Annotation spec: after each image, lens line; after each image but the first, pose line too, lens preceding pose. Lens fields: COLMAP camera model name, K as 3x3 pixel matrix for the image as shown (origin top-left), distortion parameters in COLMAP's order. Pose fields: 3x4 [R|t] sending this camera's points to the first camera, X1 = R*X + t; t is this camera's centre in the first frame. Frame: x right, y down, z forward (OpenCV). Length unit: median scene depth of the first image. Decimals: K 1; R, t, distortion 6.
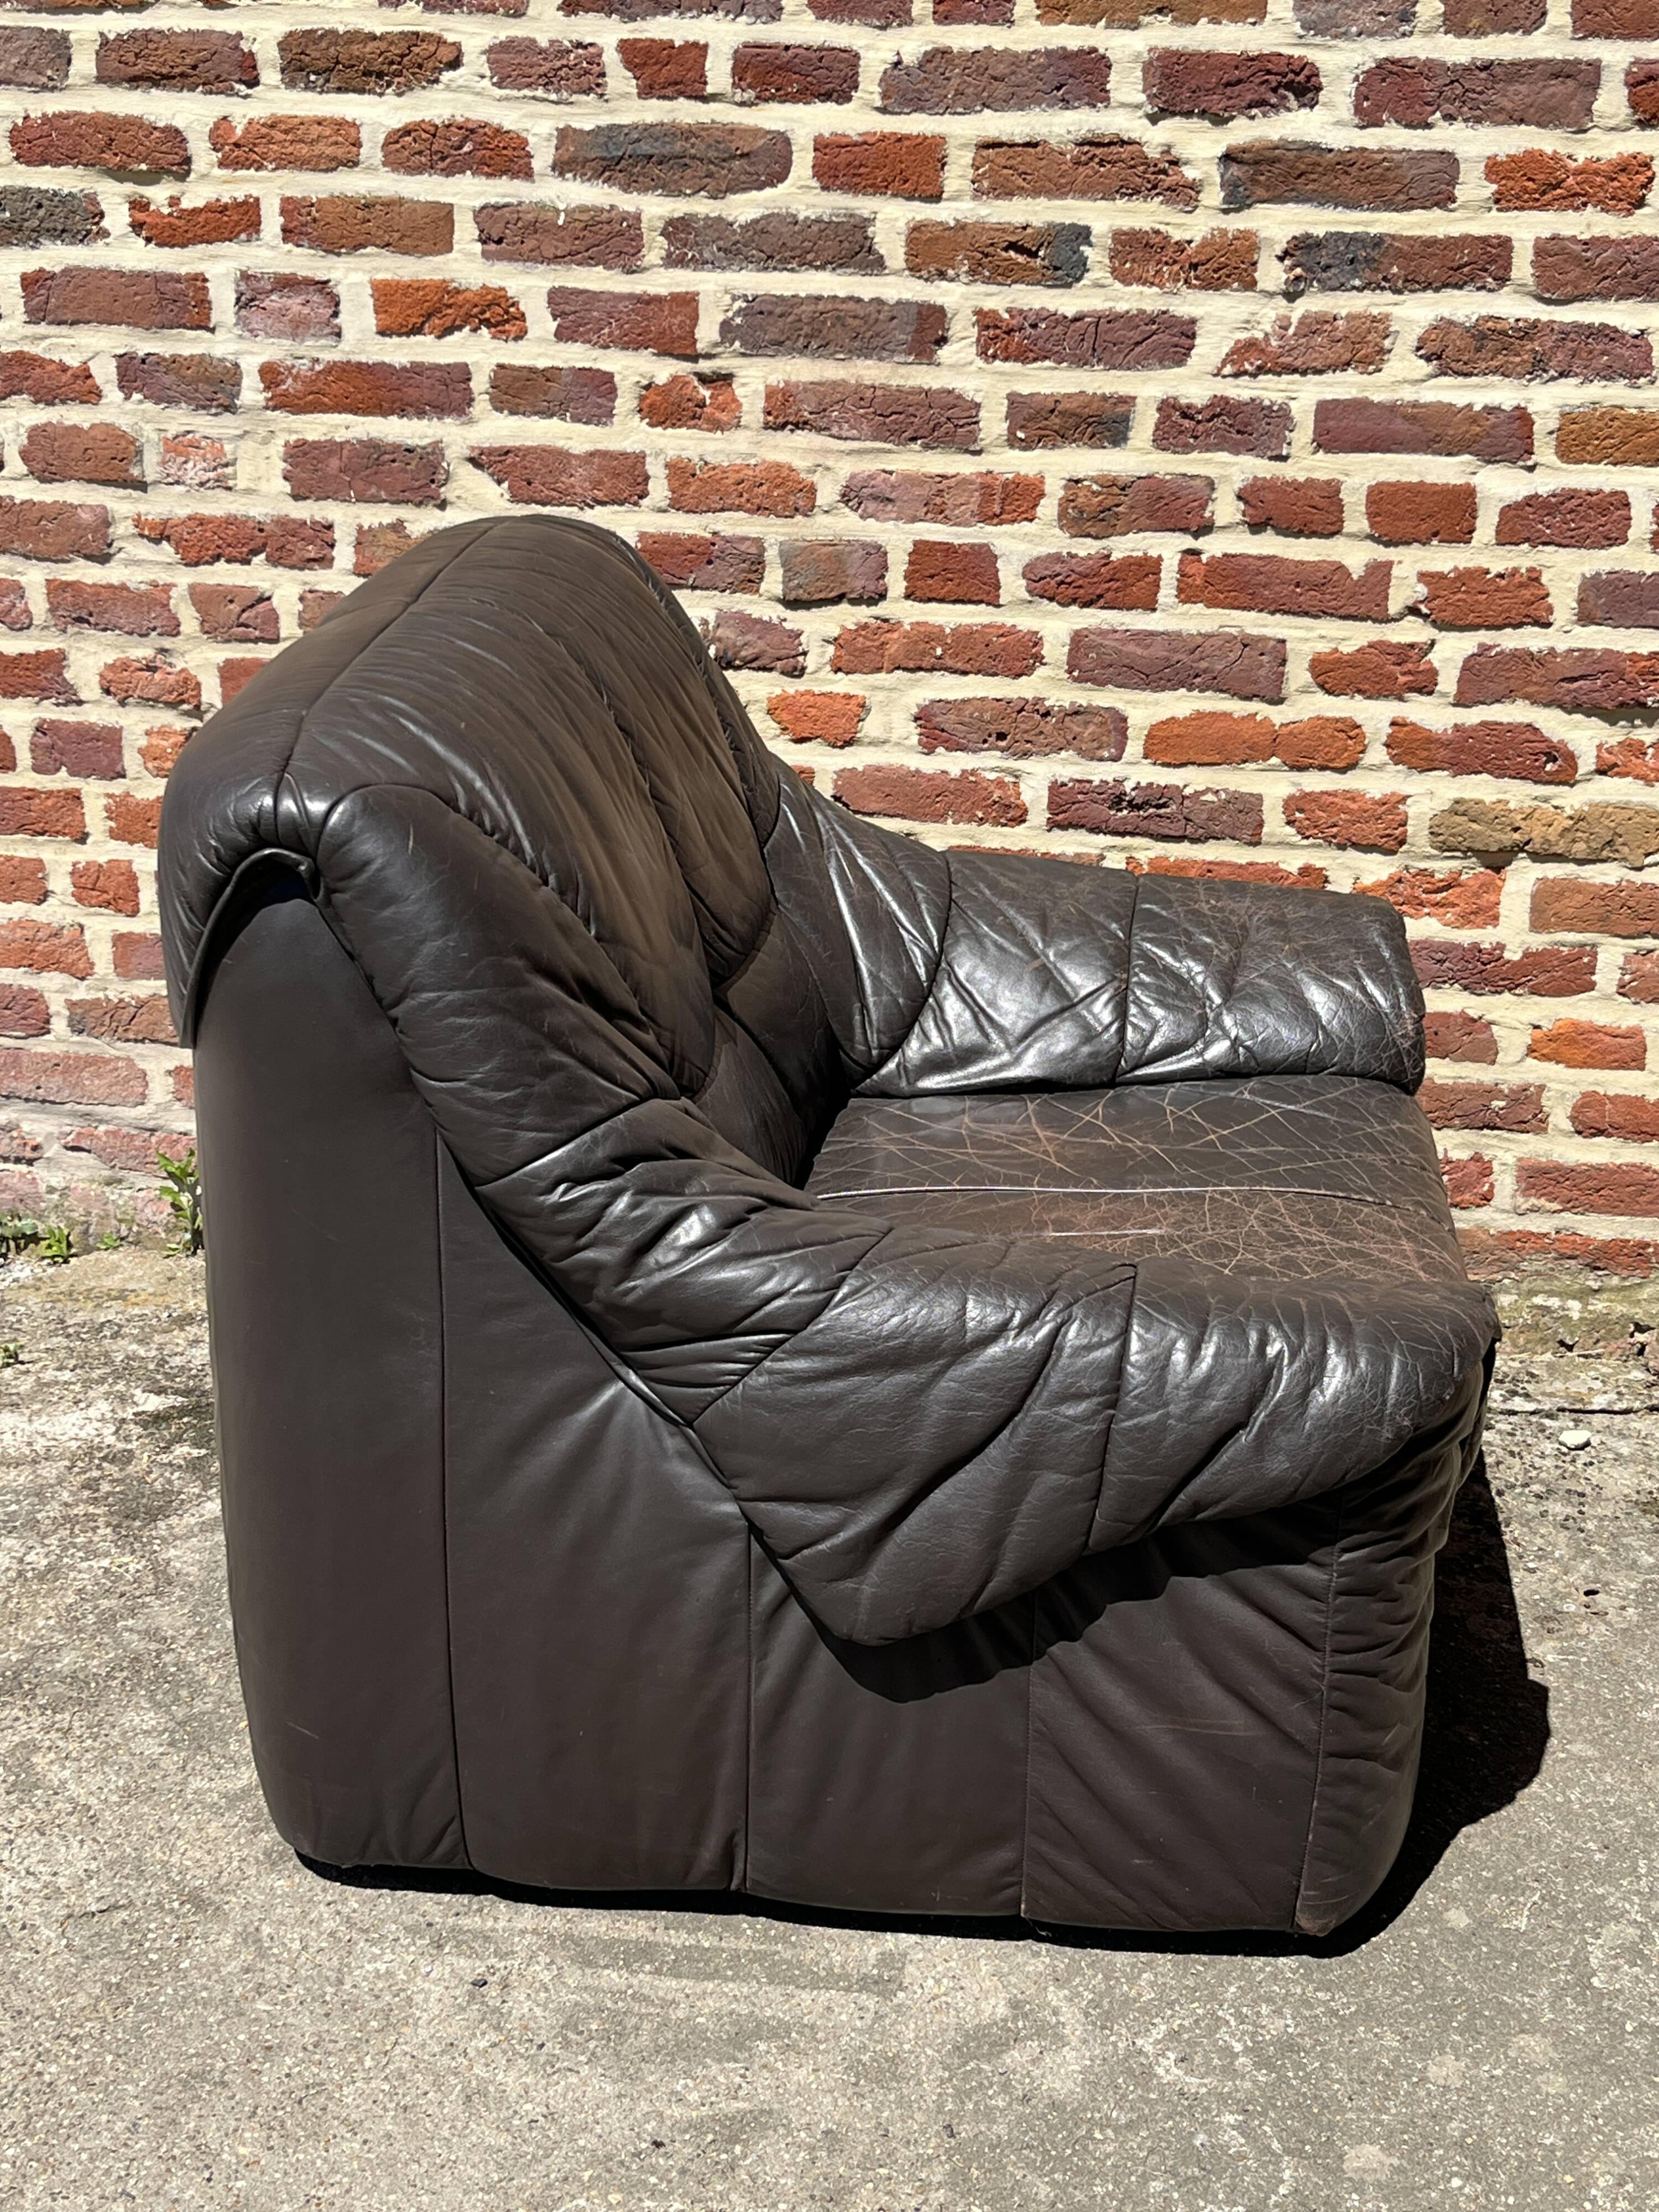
lens RADIAL K [[2839.8, 0, 863.7], [0, 2839.8, 1142.3], [0, 0, 1]] dist [0.019734, 0.000000]
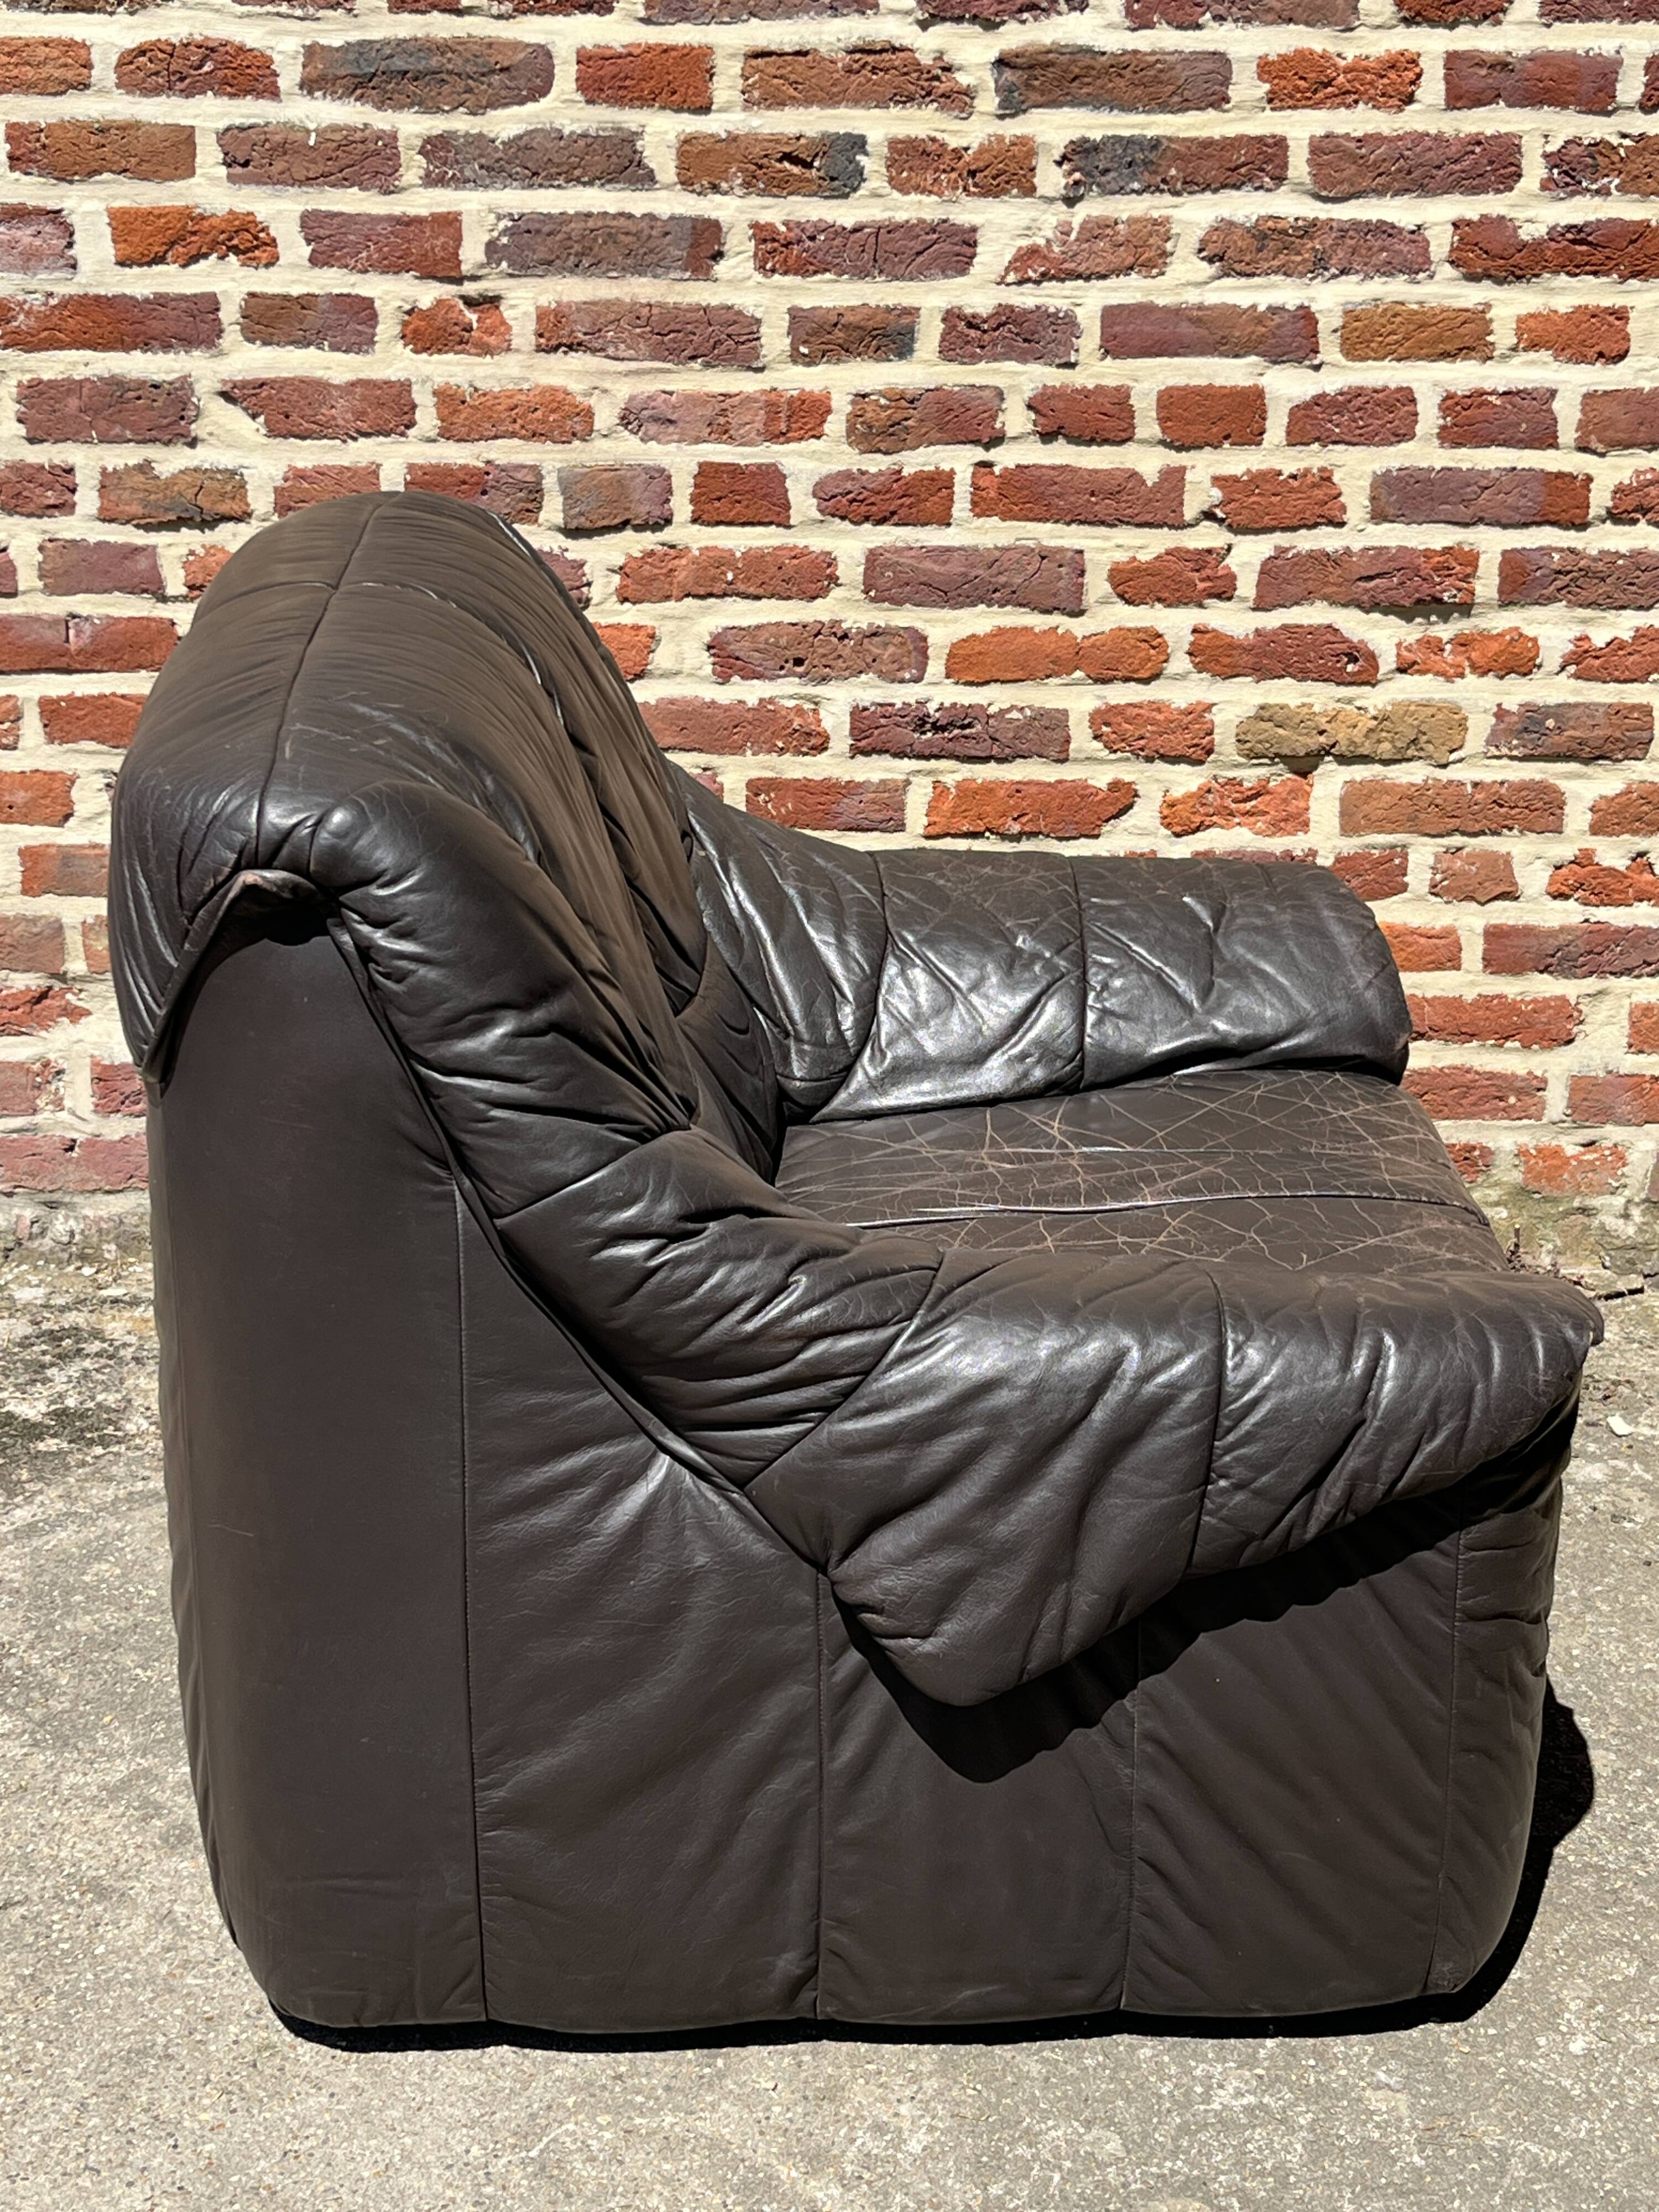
lens RADIAL K [[3172.8, 0, 888.5], [0, 3172.8, 1097.7], [0, 0, 1]] dist [0.038435, 0.000000]
pose [[0.988593, -0.061154, 0.137638, -0.082817], [0.066473, 0.997195, -0.034387, 0.046520], [-0.135149, 0.043144, 0.989885, -0.071562]]
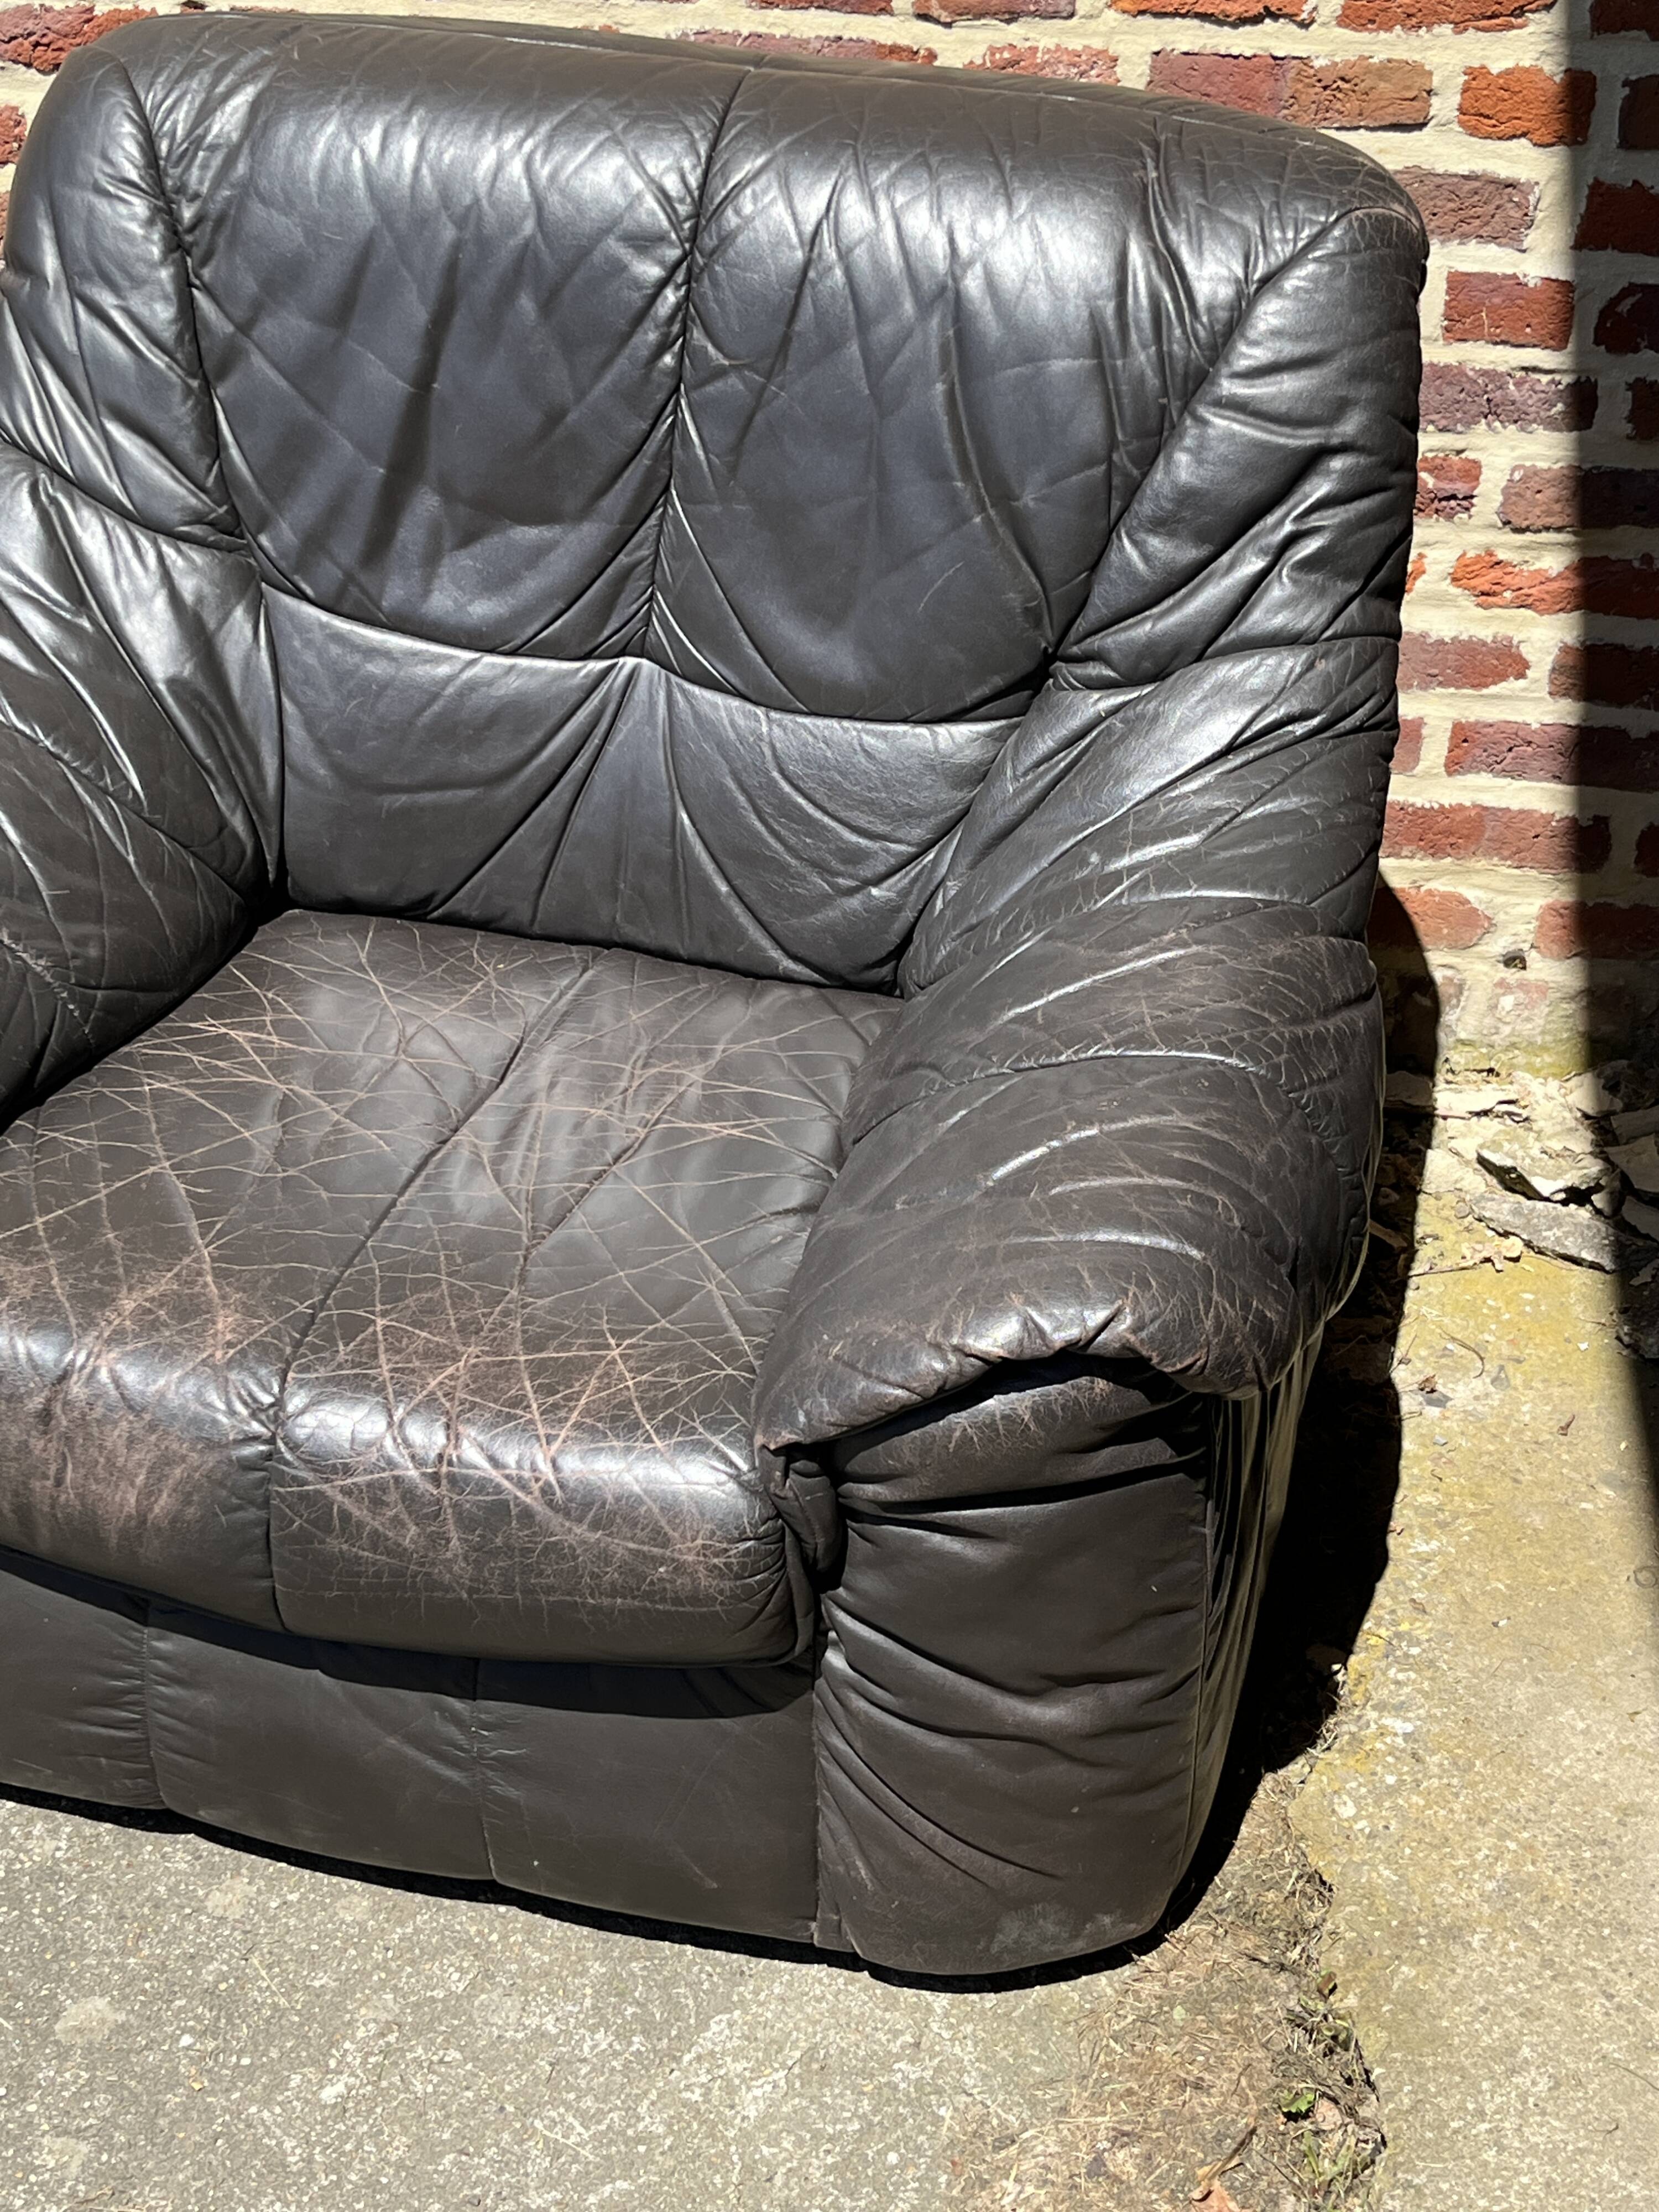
lens RADIAL K [[3172.8, 0, 862.2], [0, 3172.8, 1052.1], [0, 0, 1]] dist [0.038435, 0.000000]
pose [[0.998550, -0.020071, 0.049956, 0.258503], [0.013132, 0.990683, 0.135551, -0.035655], [-0.052211, -0.134699, 0.989510, 0.066101]]
